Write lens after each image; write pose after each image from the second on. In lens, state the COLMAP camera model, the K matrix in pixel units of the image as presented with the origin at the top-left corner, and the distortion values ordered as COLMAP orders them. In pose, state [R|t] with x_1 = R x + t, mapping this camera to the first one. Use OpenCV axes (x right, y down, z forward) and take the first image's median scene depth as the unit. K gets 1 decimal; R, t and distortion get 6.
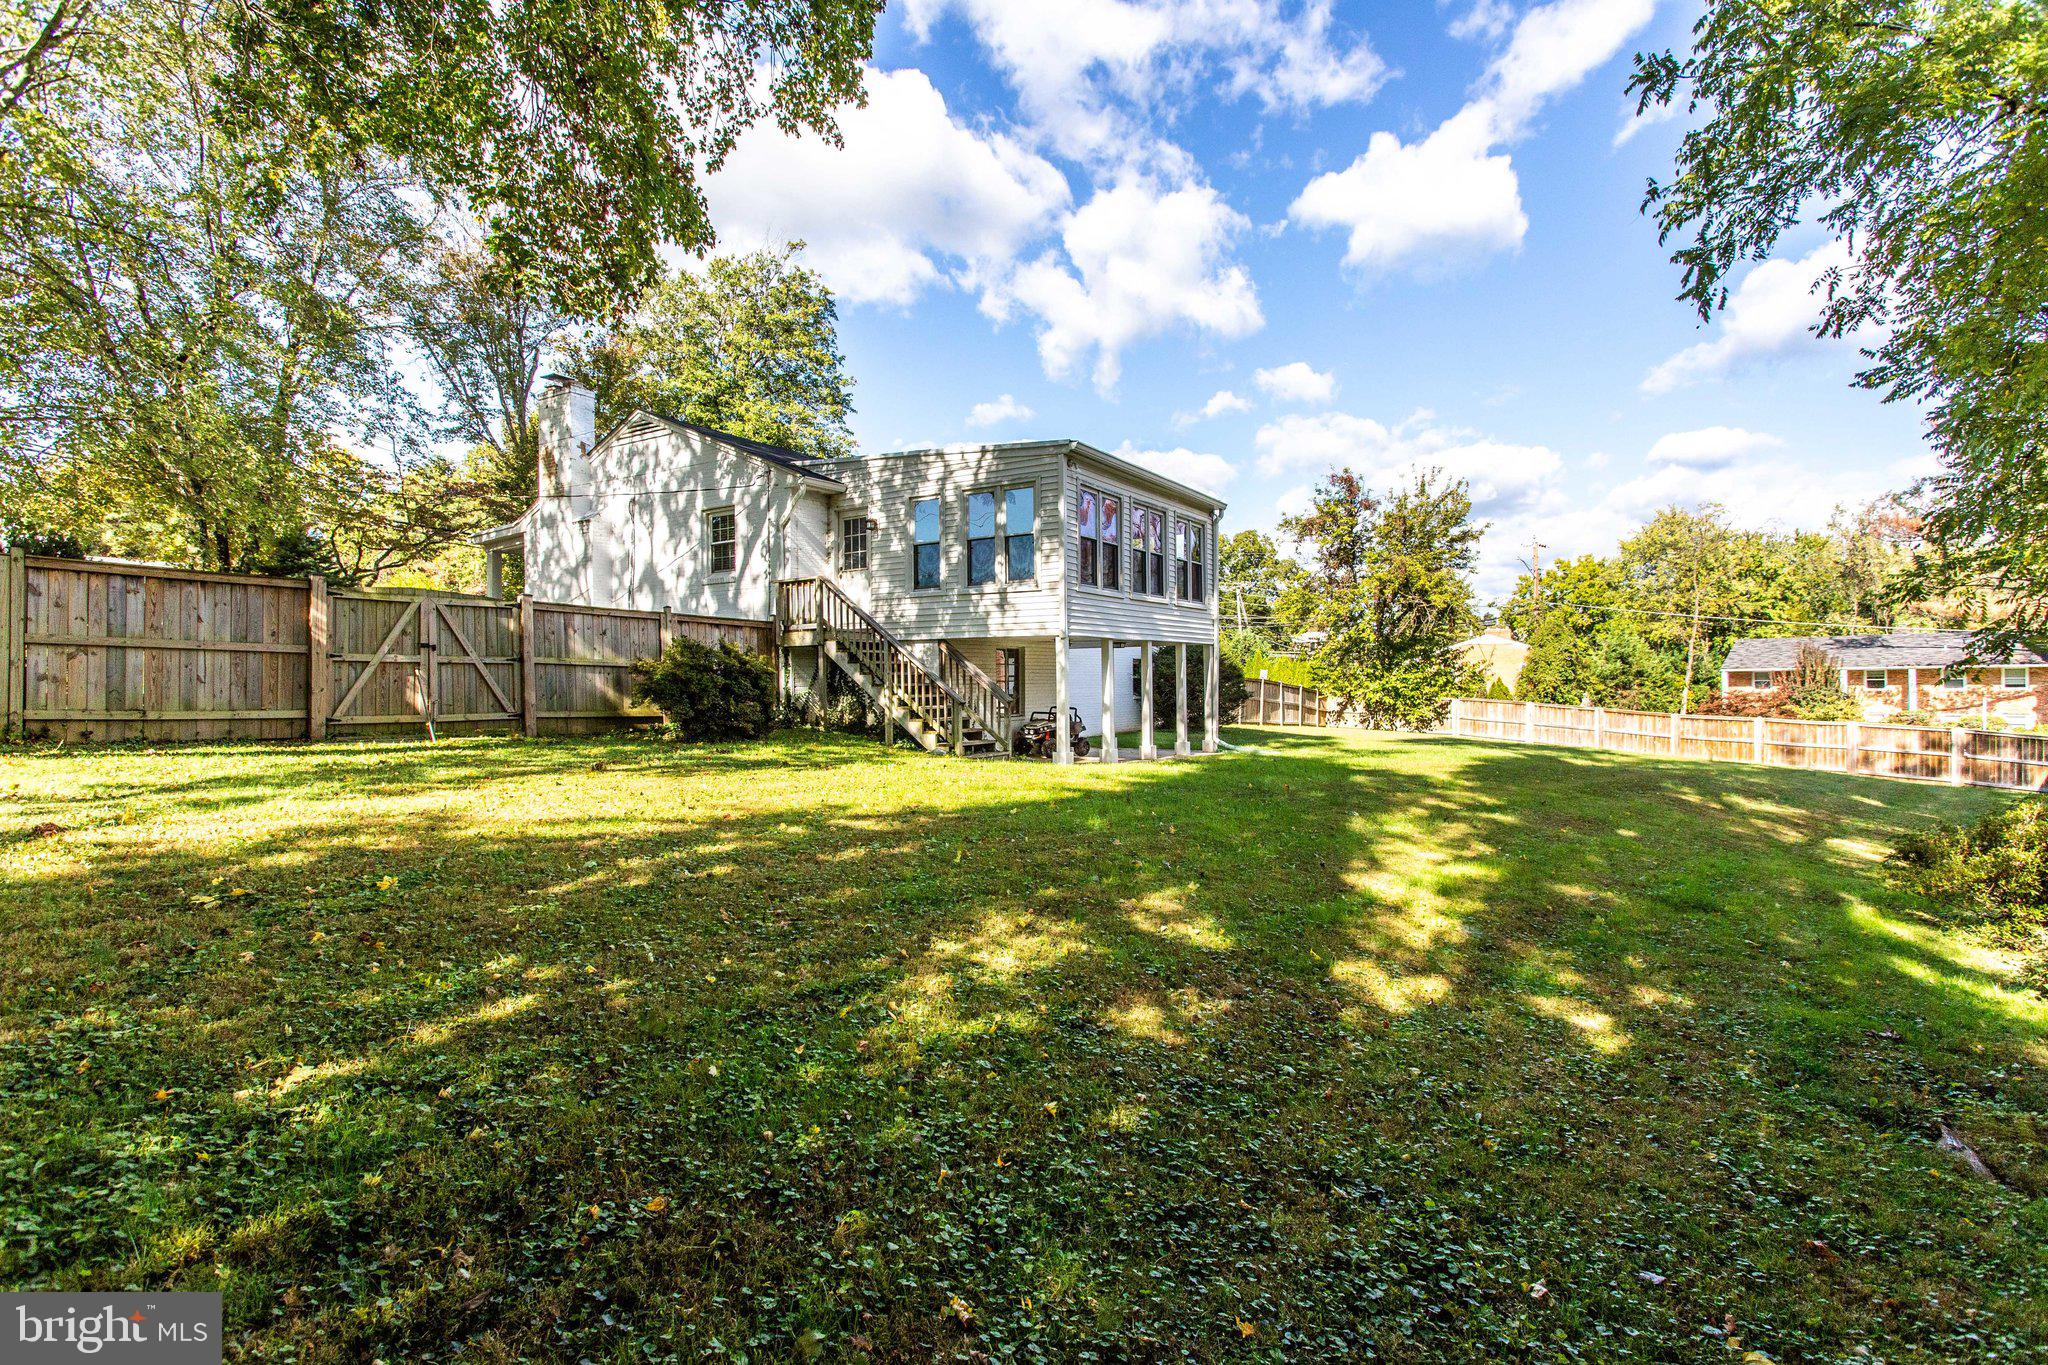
lens RADIAL K [[1007.1, 0, 1086.0], [0, 1007.1, 684.1], [0, 0, 1]] dist [-0.030313, 0.022417]
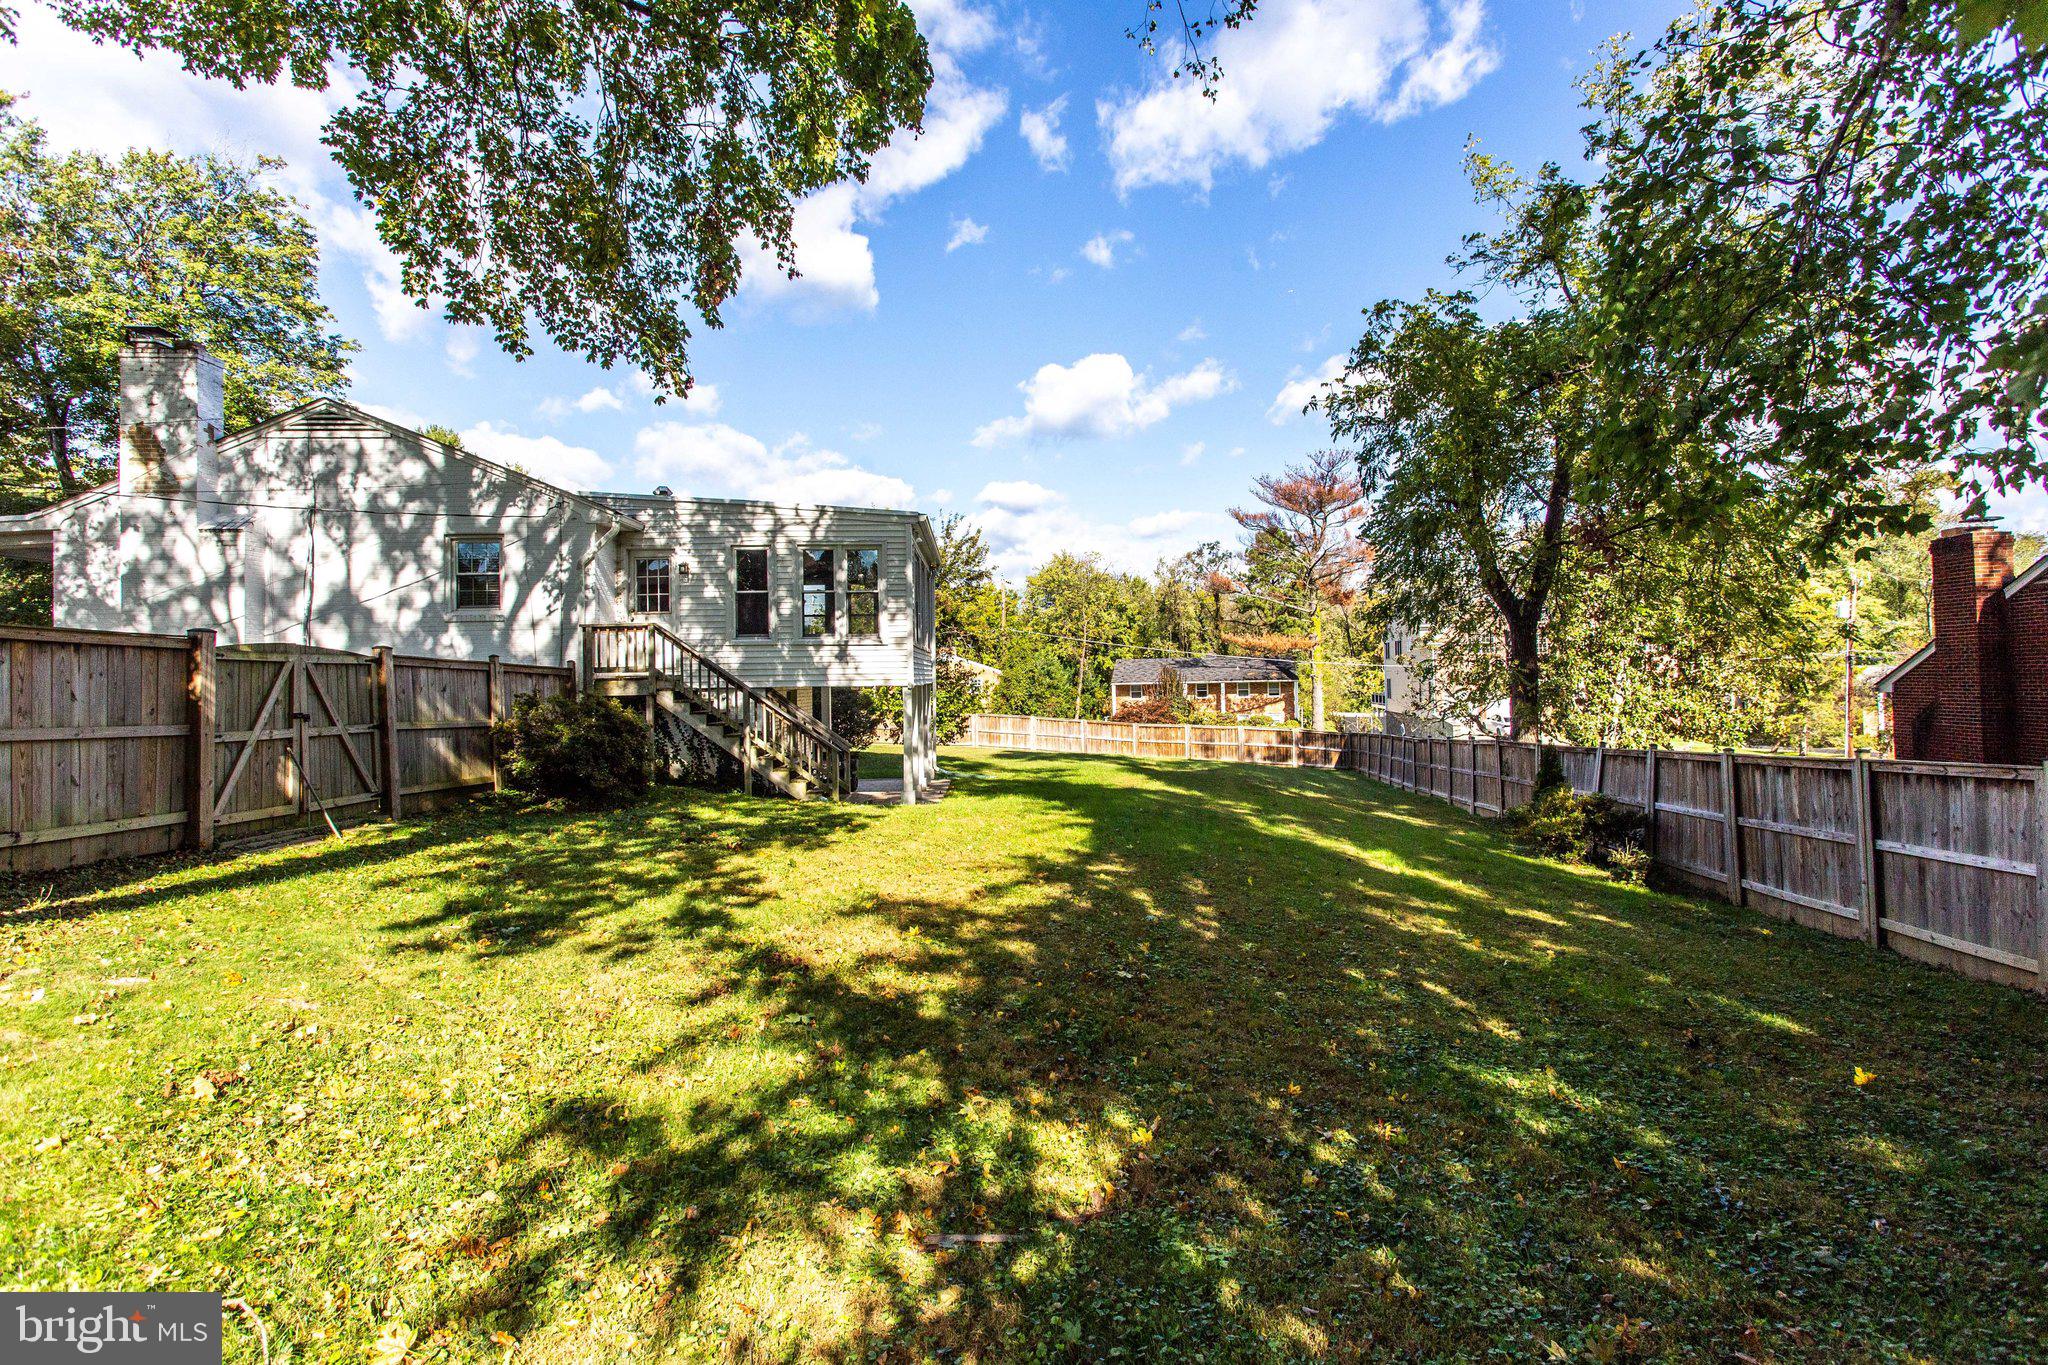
lens RADIAL K [[1001.4, 0, 1097.8], [0, 1001.4, 677.4], [0, 0, 1]] dist [-0.054830, 0.021251]
pose [[0.778657, -0.002352, 0.627446, -0.493734], [0.005707, 0.999978, -0.003334, -0.047381], [-0.627424, 0.006177, 0.778653, 0.002904]]
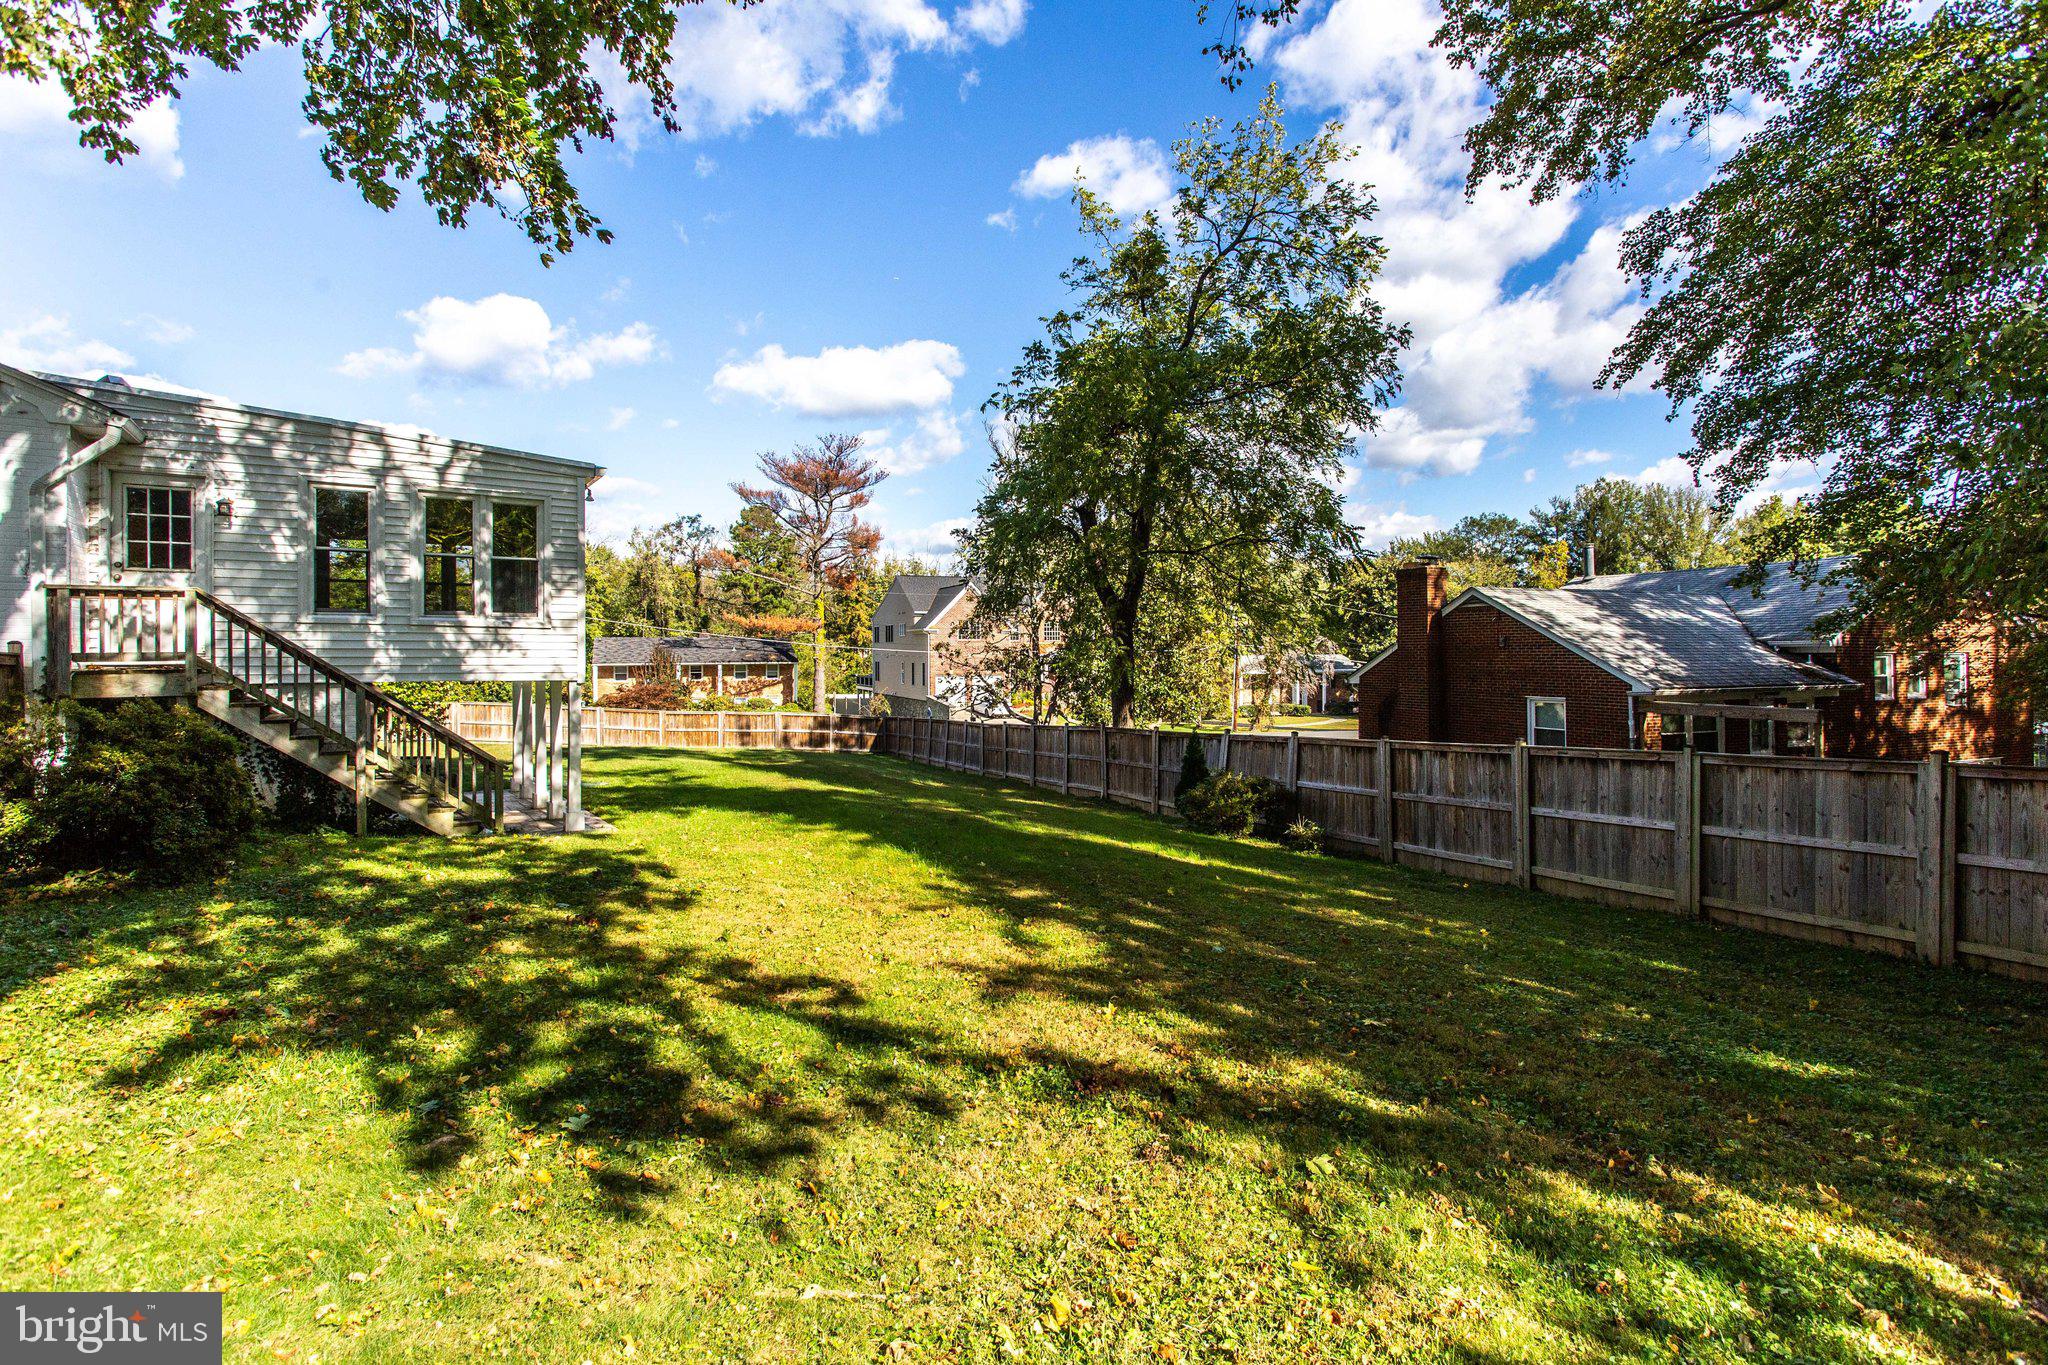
lens RADIAL K [[969.8, 0, 1069.0], [0, 969.8, 655.4], [0, 0, 1]] dist [0.001590, -0.019124]
pose [[0.336797, 0.006915, 0.941552, -0.611843], [-0.008339, 0.999956, -0.004361, -0.063147], [-0.941540, -0.006382, 0.336839, 0.259989]]
